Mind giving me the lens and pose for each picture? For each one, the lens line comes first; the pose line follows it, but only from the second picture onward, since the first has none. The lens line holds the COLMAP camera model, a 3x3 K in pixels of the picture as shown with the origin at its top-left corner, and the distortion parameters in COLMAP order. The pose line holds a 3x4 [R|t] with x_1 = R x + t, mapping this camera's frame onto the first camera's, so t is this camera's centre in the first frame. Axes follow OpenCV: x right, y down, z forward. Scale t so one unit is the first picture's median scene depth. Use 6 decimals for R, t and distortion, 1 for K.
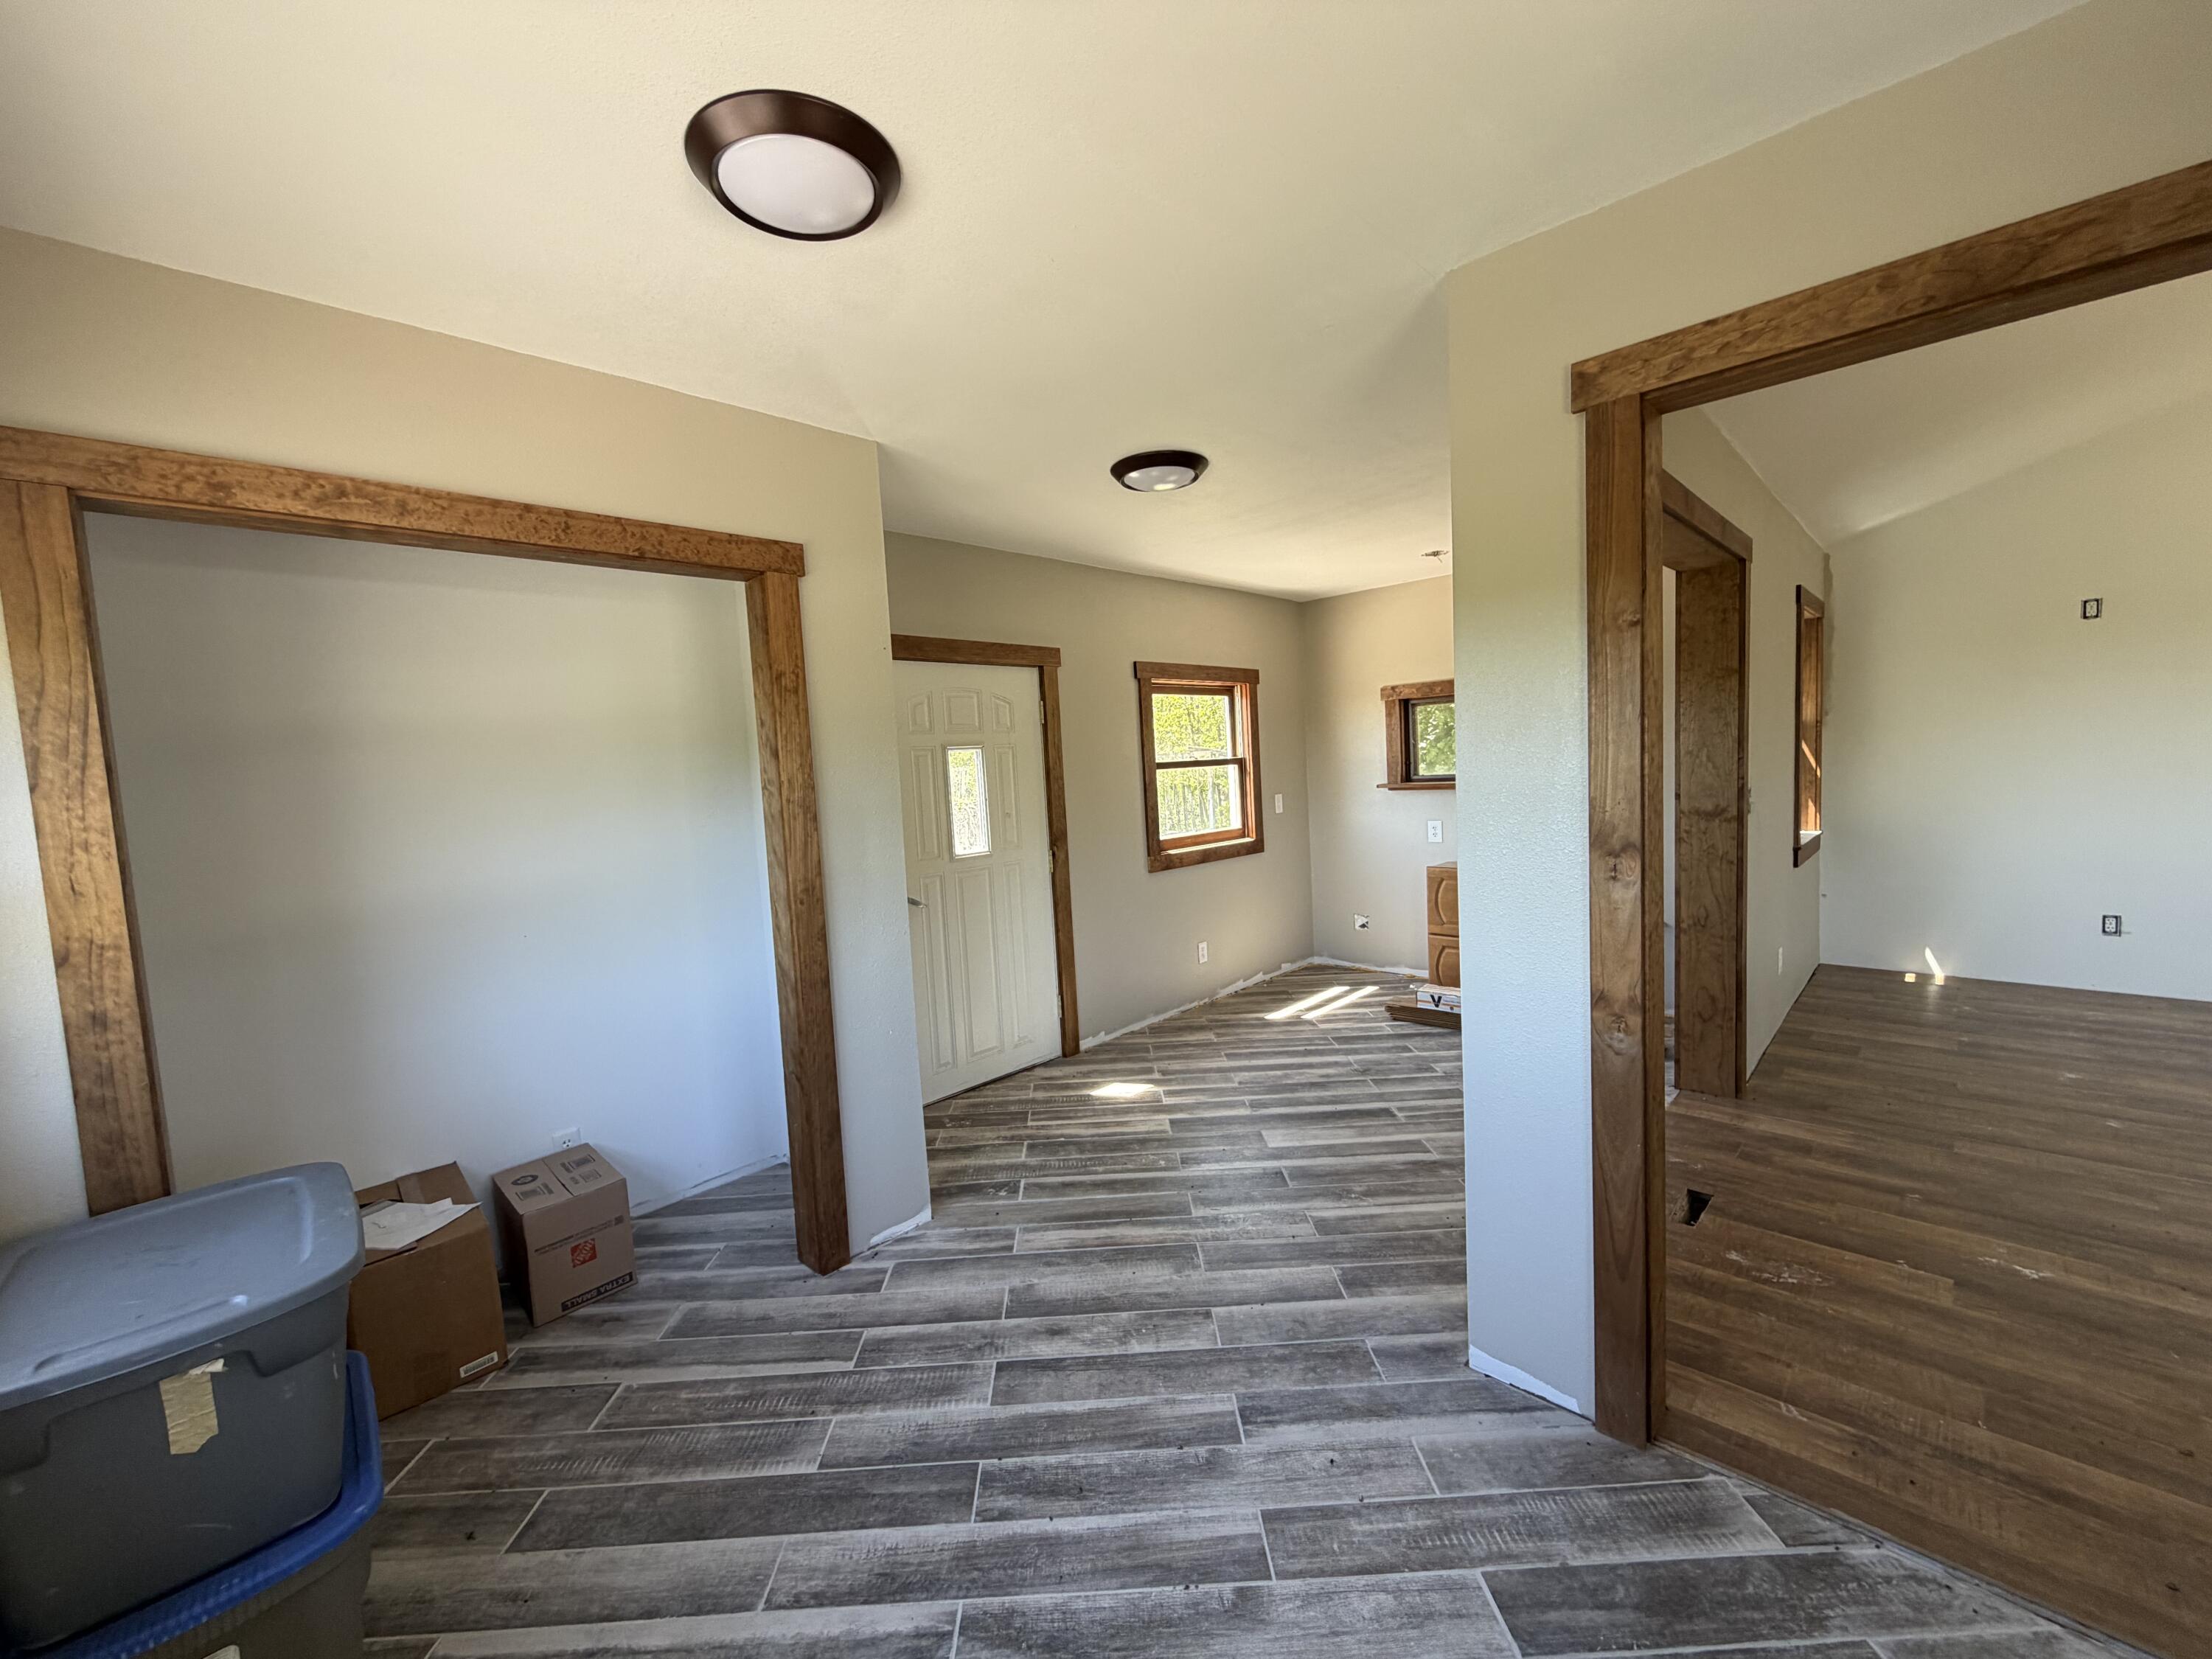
lens RADIAL K [[881.2, 0, 1103.5], [0, 881.2, 830.4], [0, 0, 1]] dist [0.000877, -0.000075]
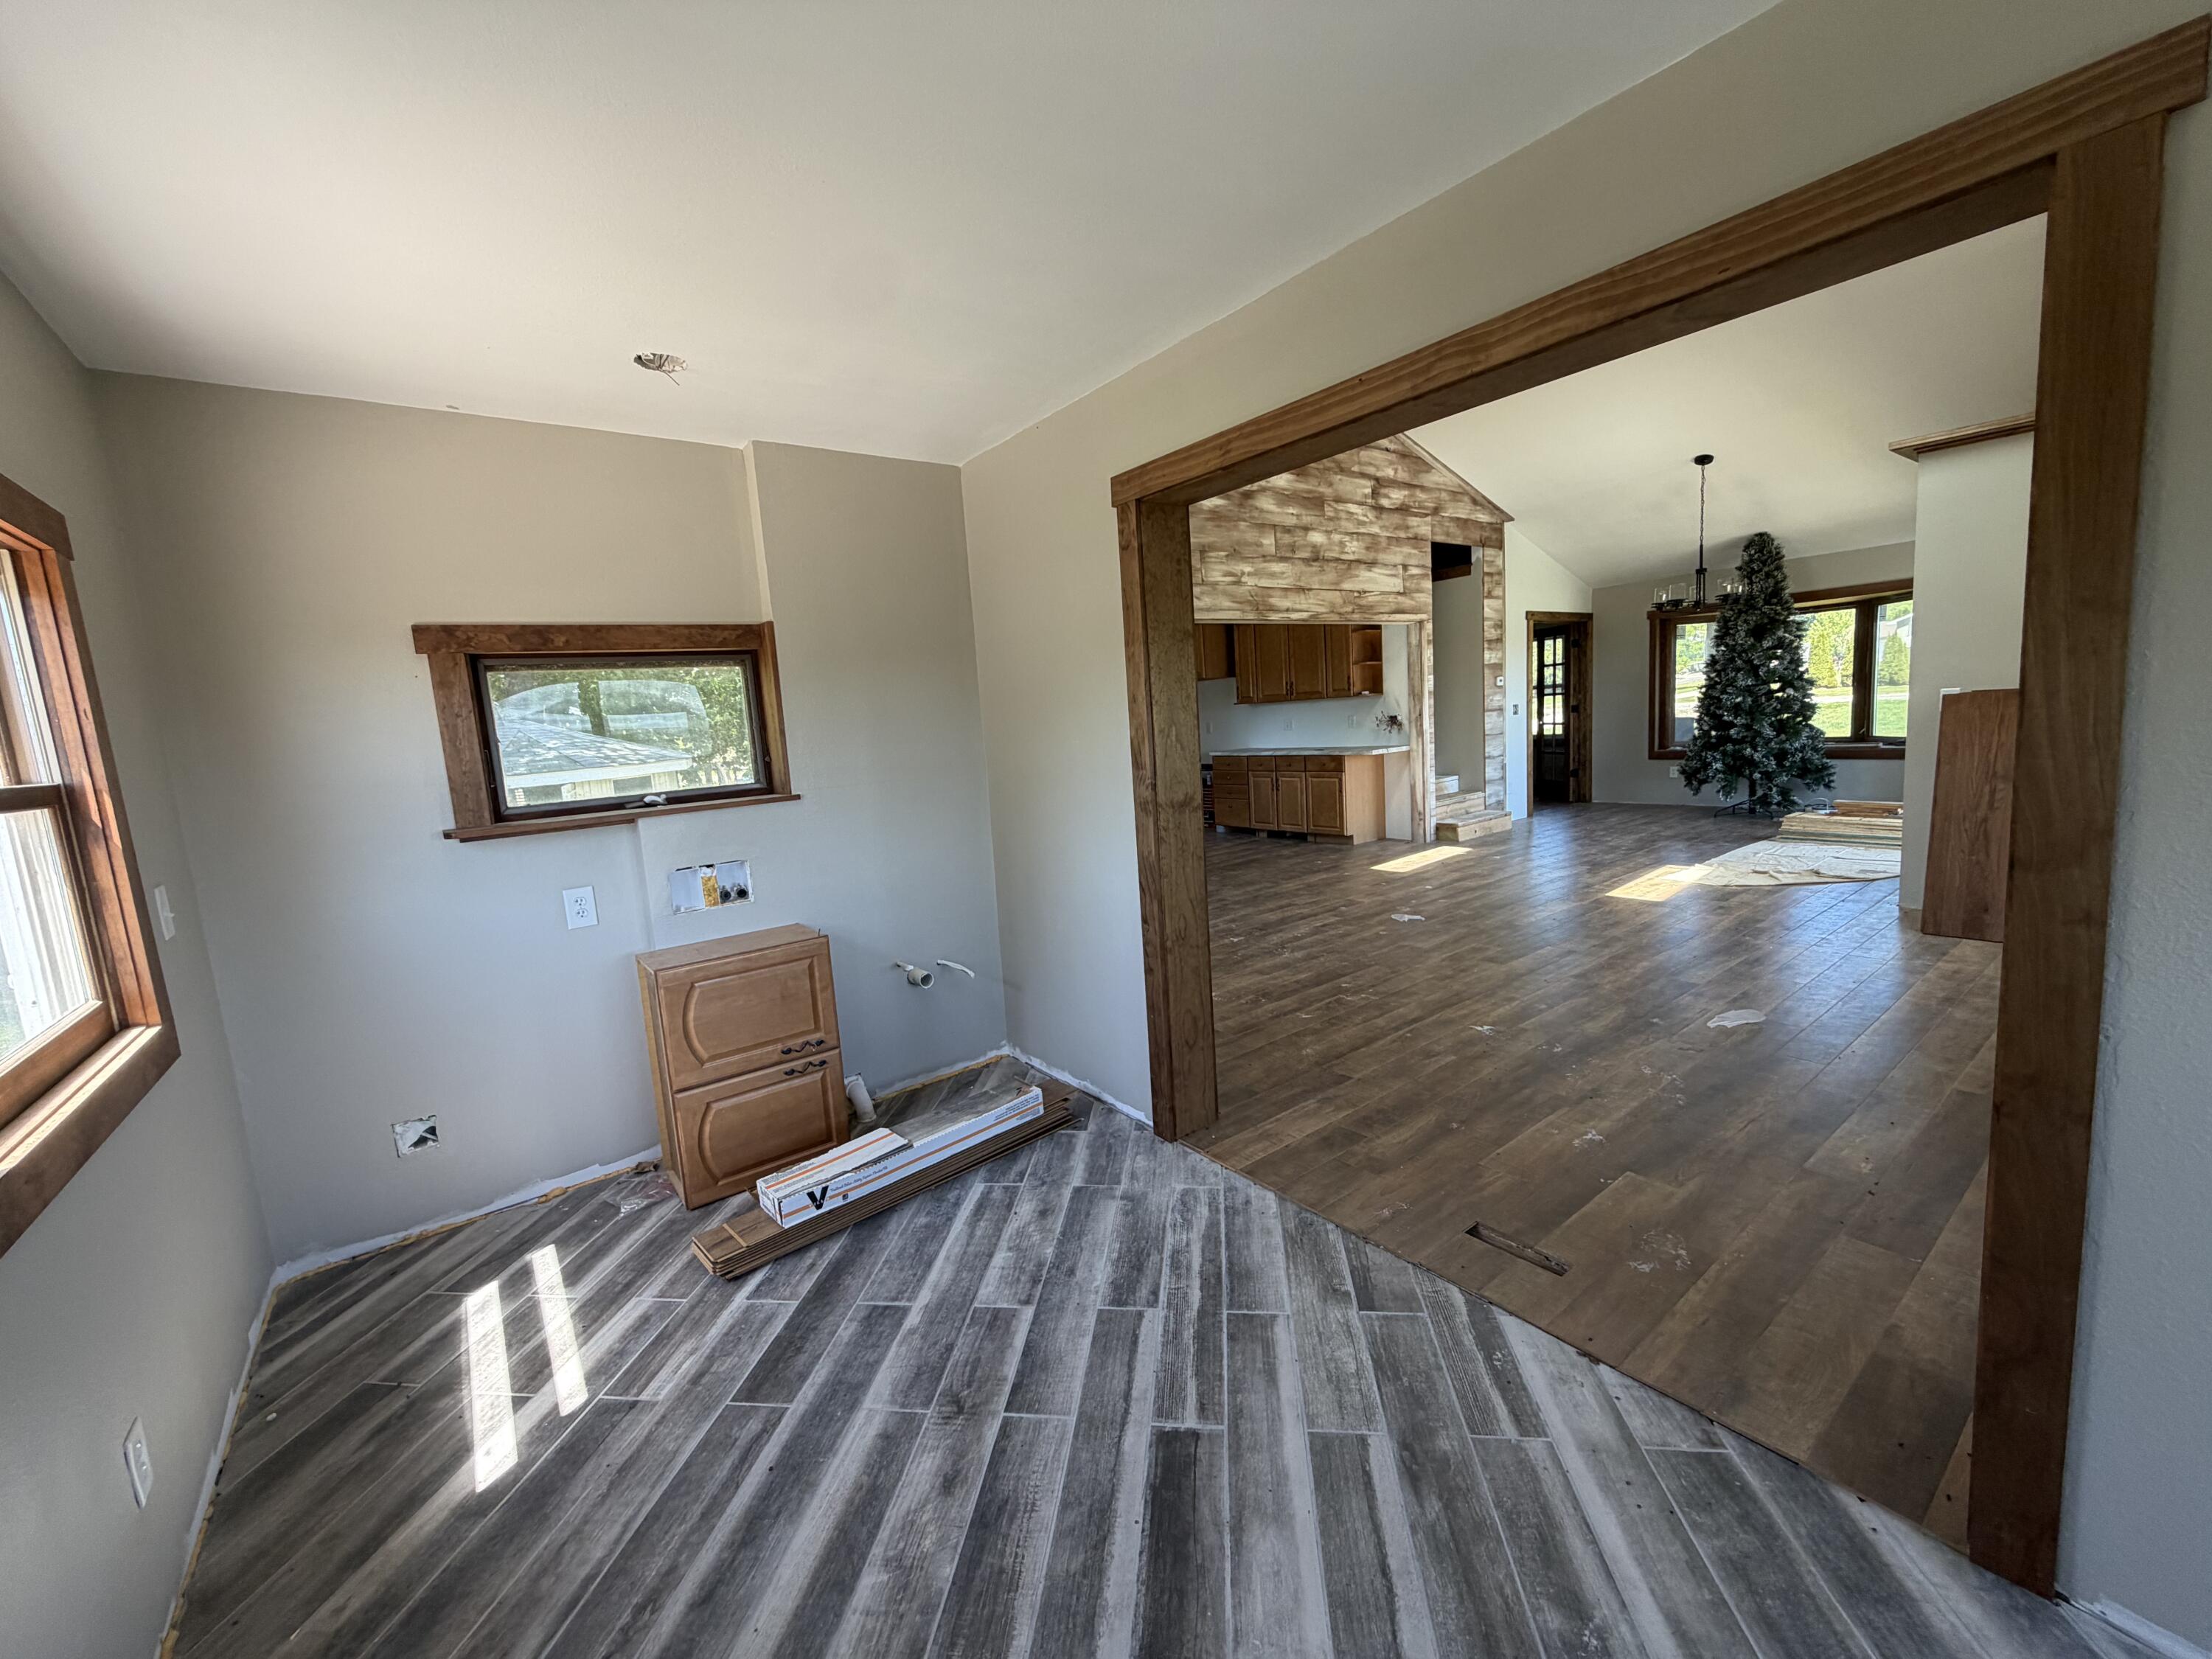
lens RADIAL K [[881.2, 0, 1091.7], [0, 881.2, 829.1], [0, 0, 1]] dist [0.000877, -0.000075]
pose [[0.159280, -0.085664, 0.983510, -0.113227], [0.132696, 0.989046, 0.064656, -0.046209], [-0.978275, 0.120209, 0.168902, 0.718343]]
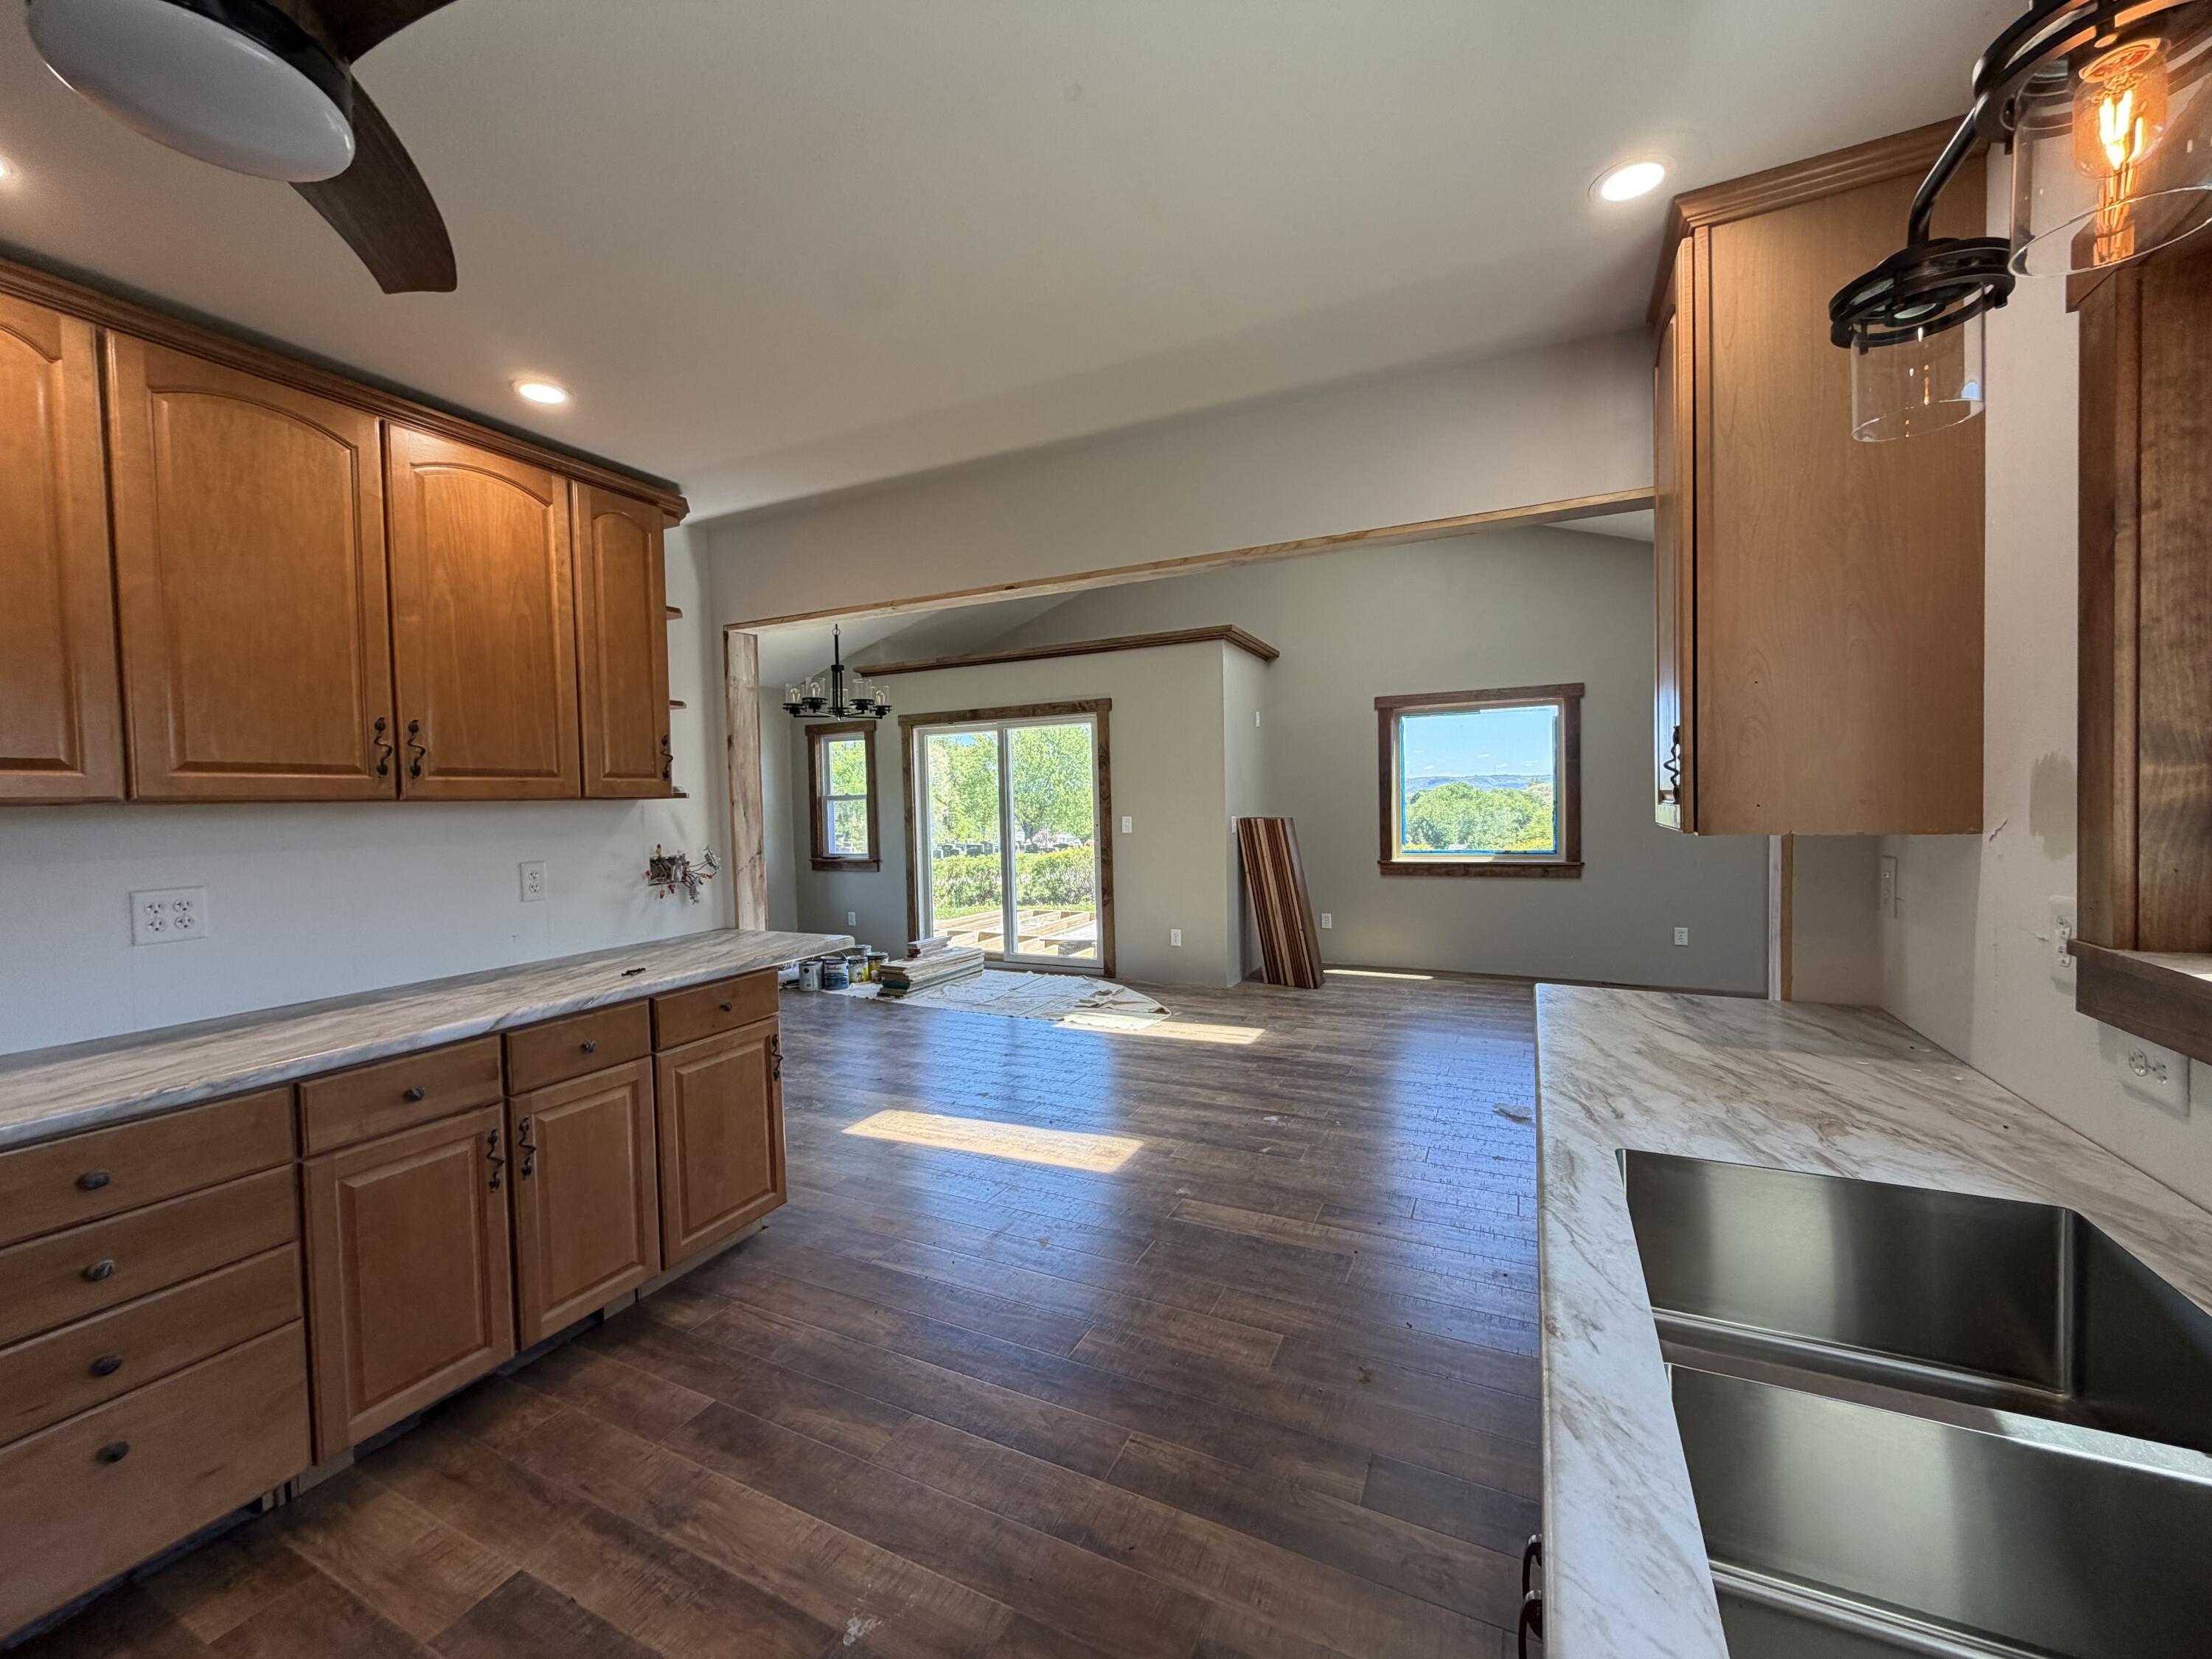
lens RADIAL K [[881.2, 0, 1096.1], [0, 881.2, 828.3], [0, 0, 1]] dist [0.000877, -0.000075]
pose [[-0.946272, 0.083390, -0.312436, 1.763387], [0.048259, 0.991775, 0.118546, -0.168749], [0.319751, 0.097099, -0.942513, 1.144345]]
